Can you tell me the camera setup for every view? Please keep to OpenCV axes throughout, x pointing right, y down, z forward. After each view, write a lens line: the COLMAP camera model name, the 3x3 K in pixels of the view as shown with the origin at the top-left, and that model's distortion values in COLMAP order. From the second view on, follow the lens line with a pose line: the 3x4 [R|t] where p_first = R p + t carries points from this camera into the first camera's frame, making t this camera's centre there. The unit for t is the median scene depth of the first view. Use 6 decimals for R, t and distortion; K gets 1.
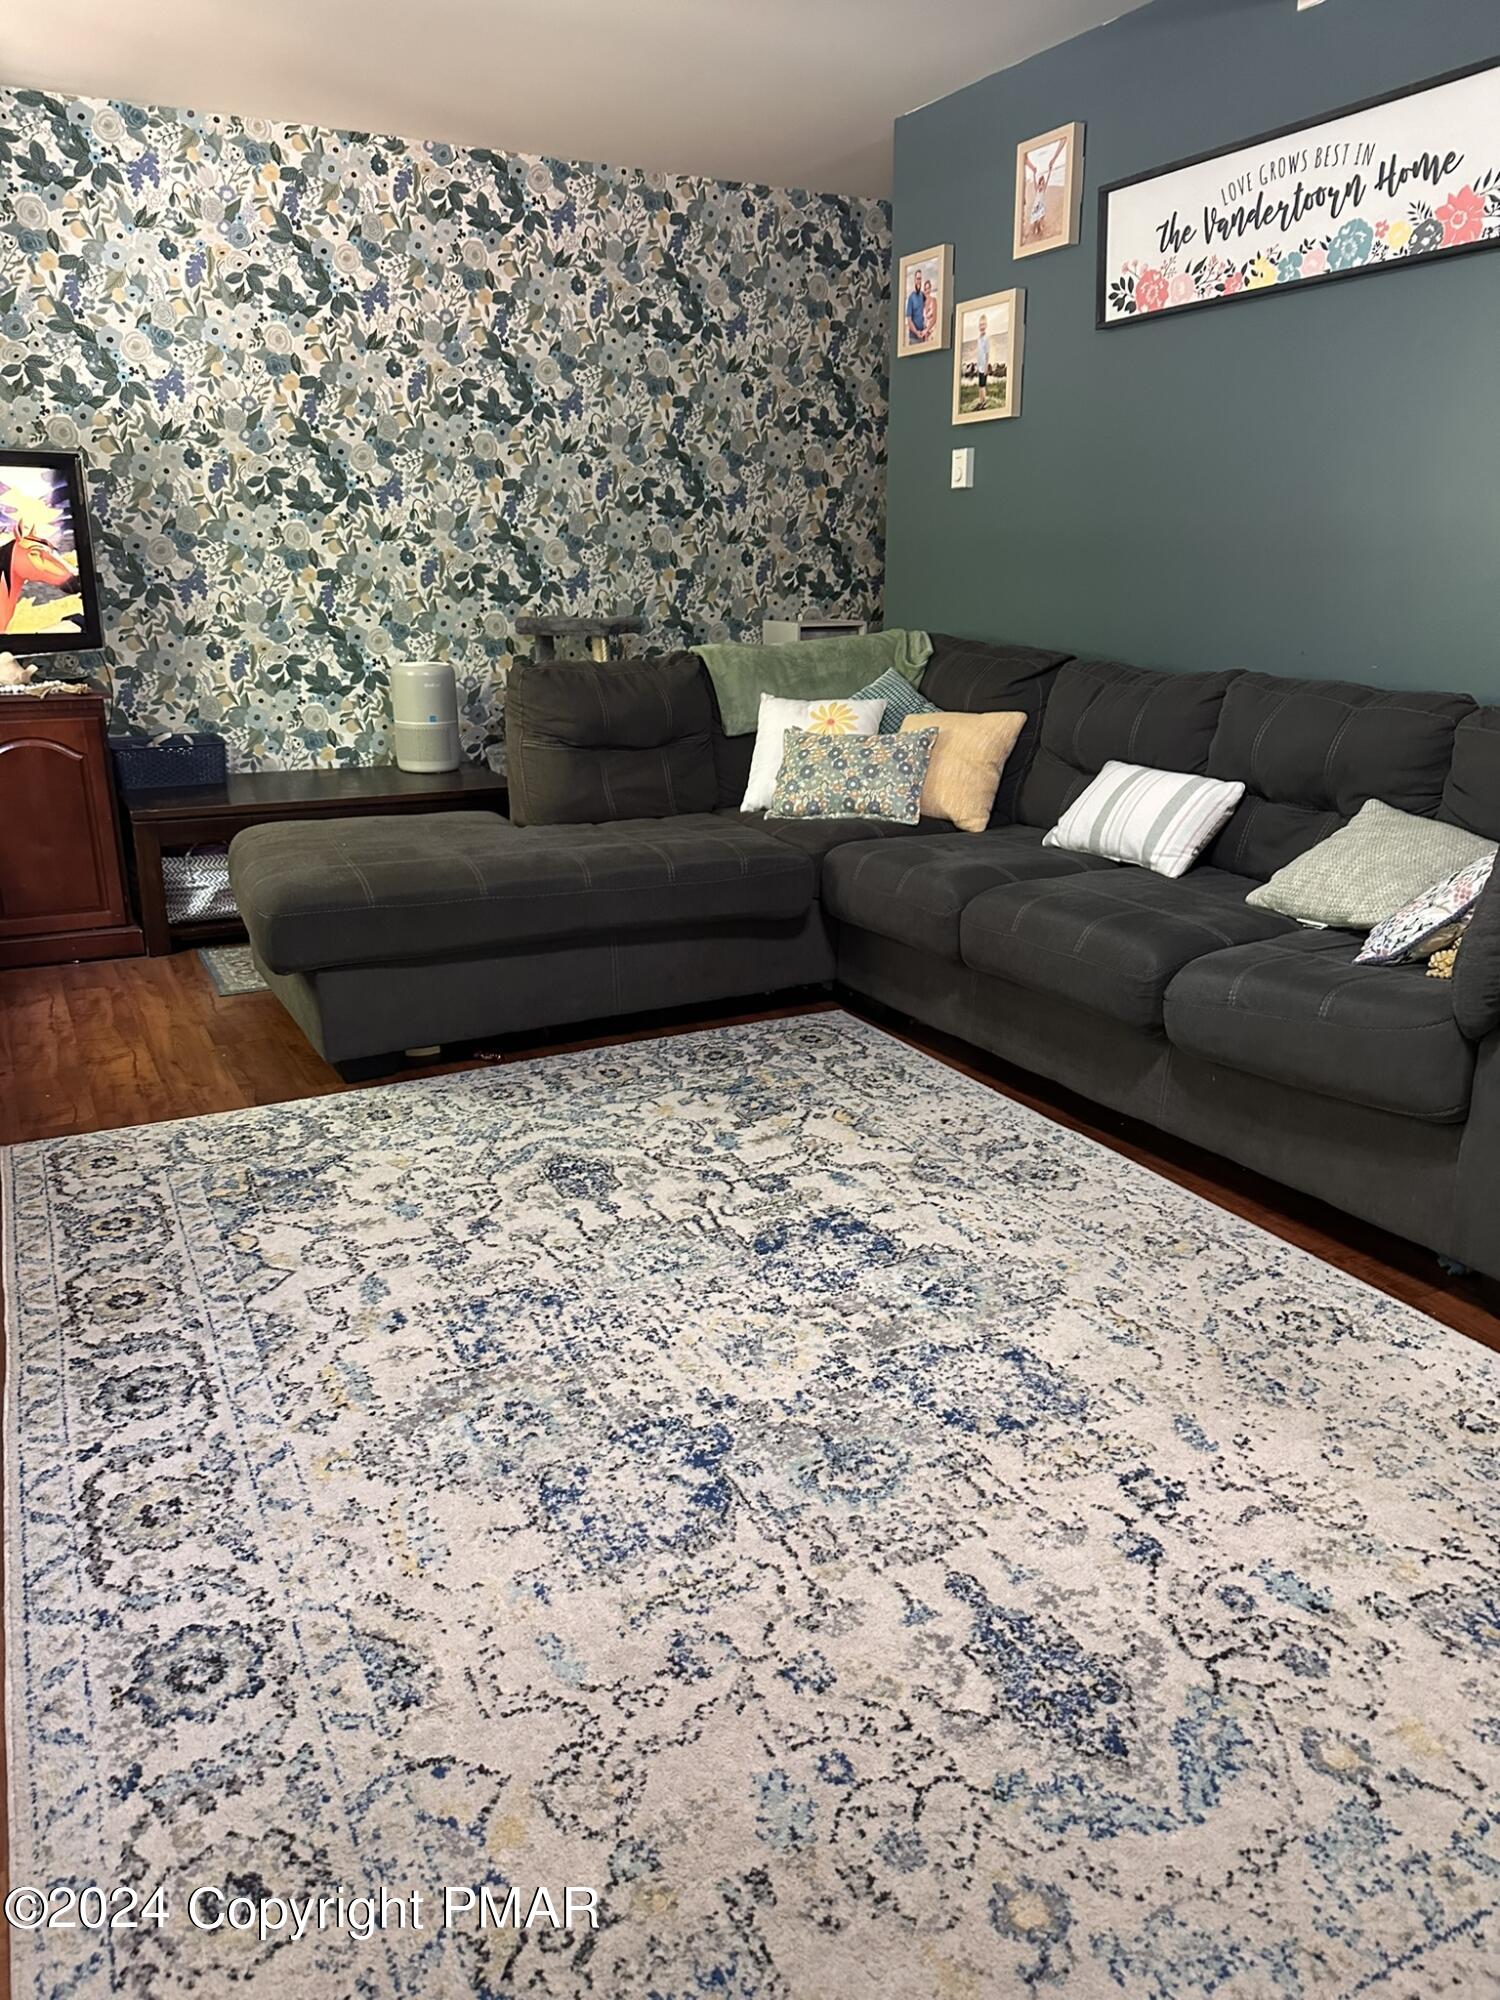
lens RADIAL K [[1397.8, 0, 747.4], [0, 1397.8, 1006.7], [0, 0, 1]] dist [0.048658, -0.082286]
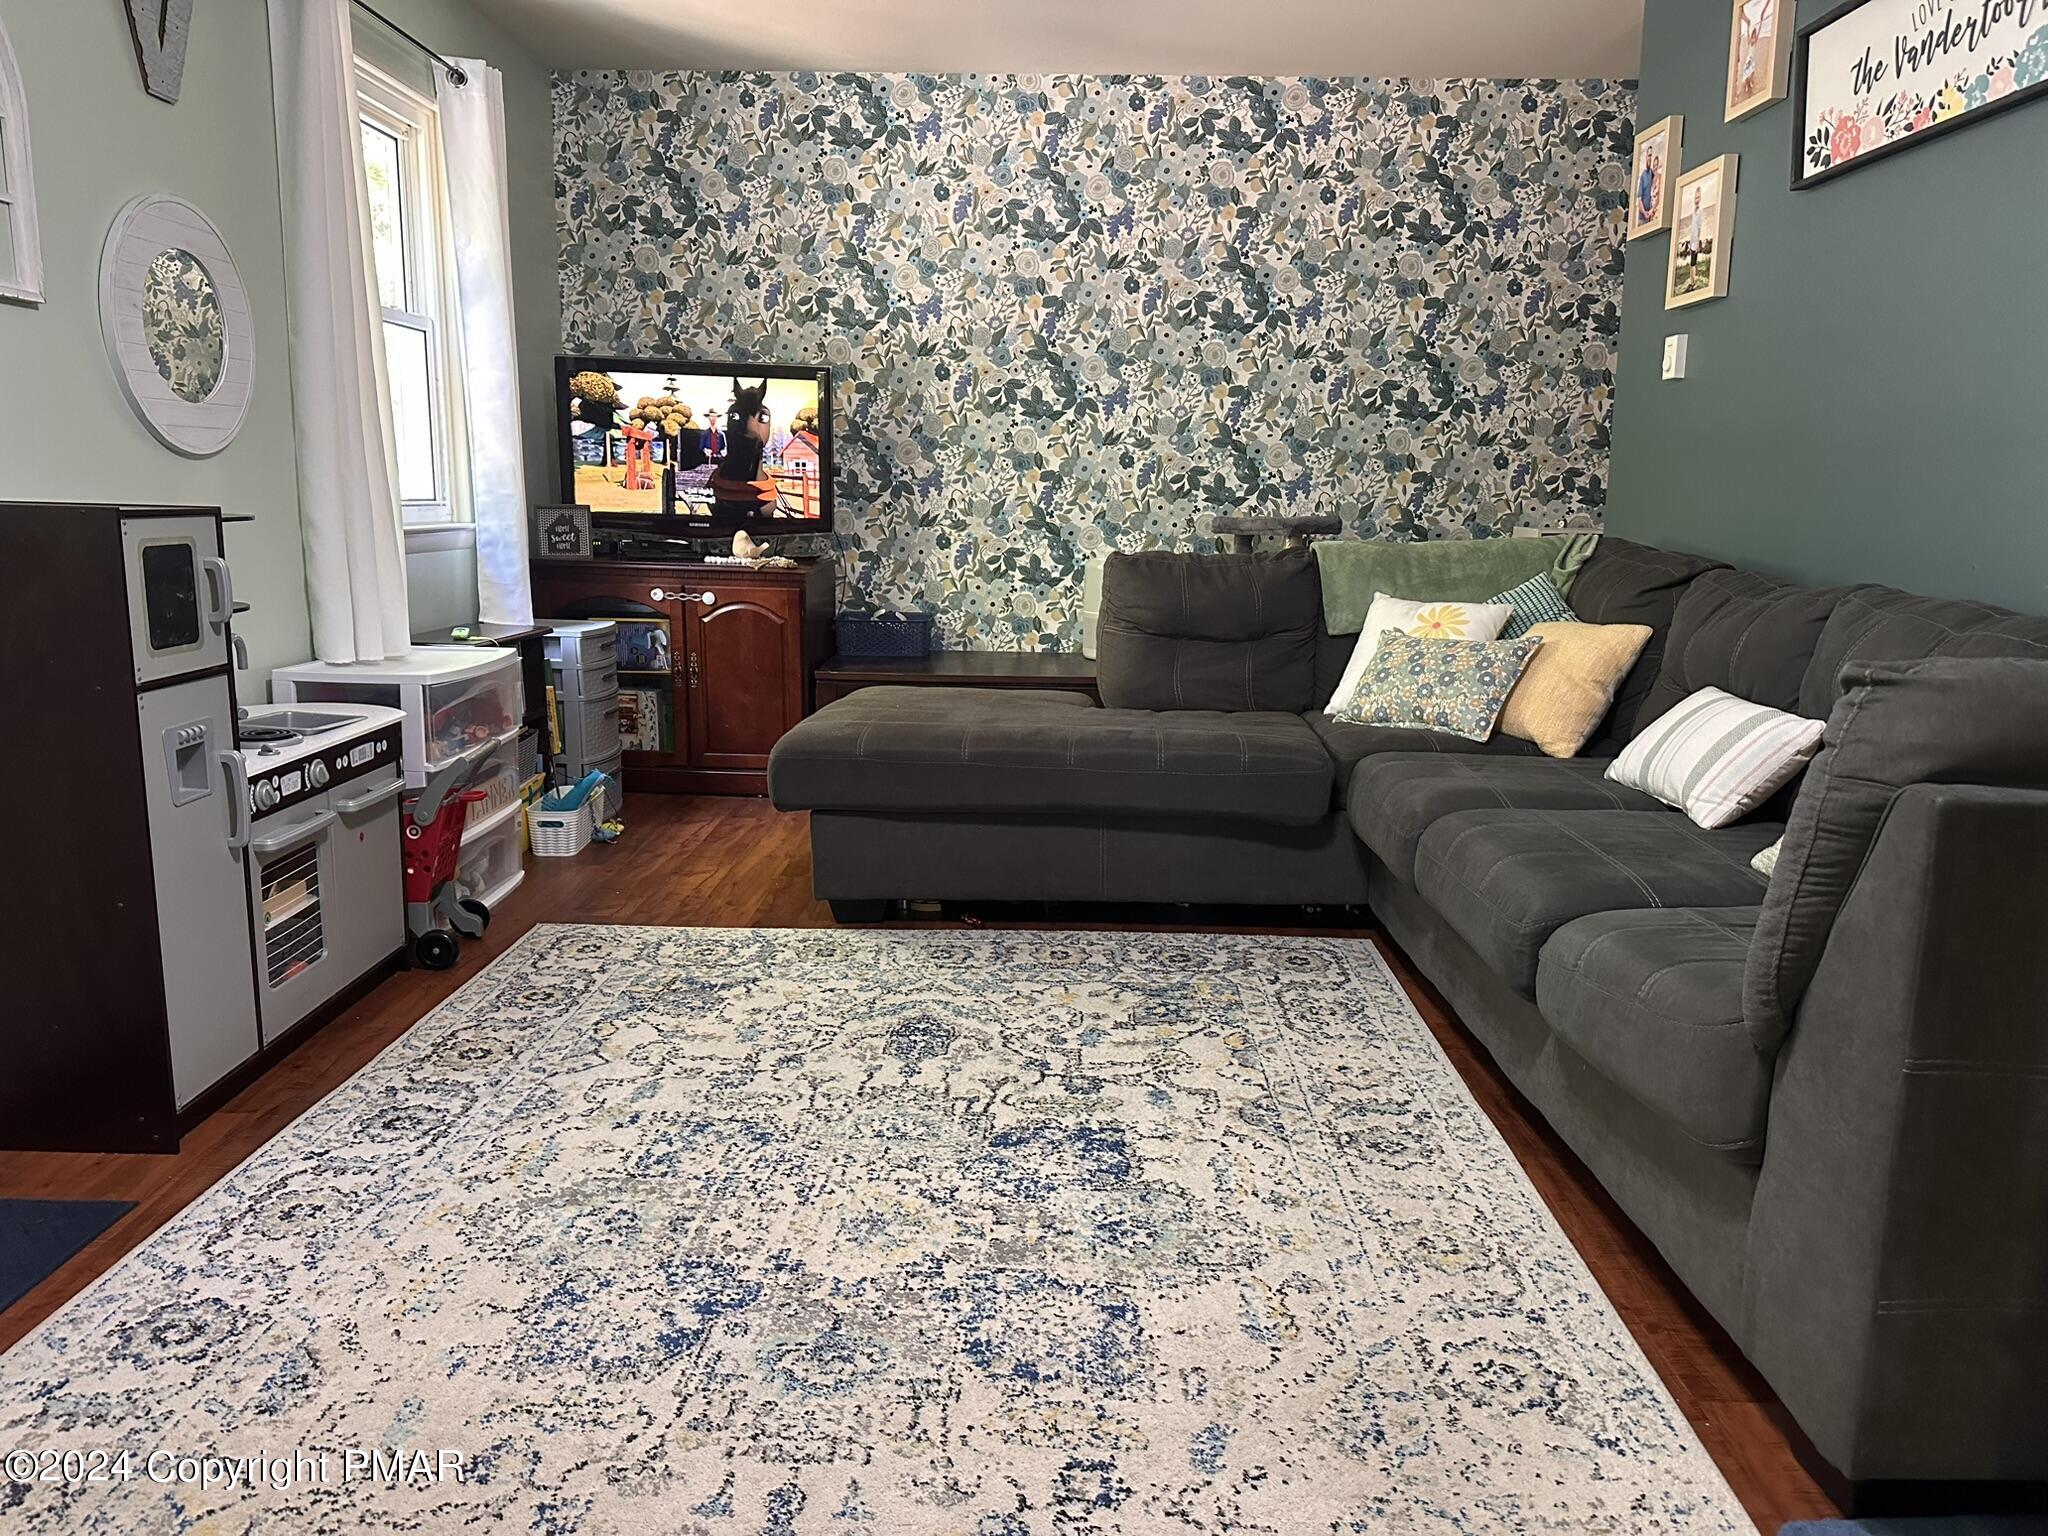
lens RADIAL K [[1415.0, 0, 1028.0], [0, 1415.0, 777.6], [0, 0, 1]] dist [0.013620, -0.030263]
pose [[0.877034, 0.108217, -0.468081, 0.347722], [-0.155121, 0.985903, -0.062713, -0.009649], [0.454696, 0.127611, 0.881457, 0.104982]]
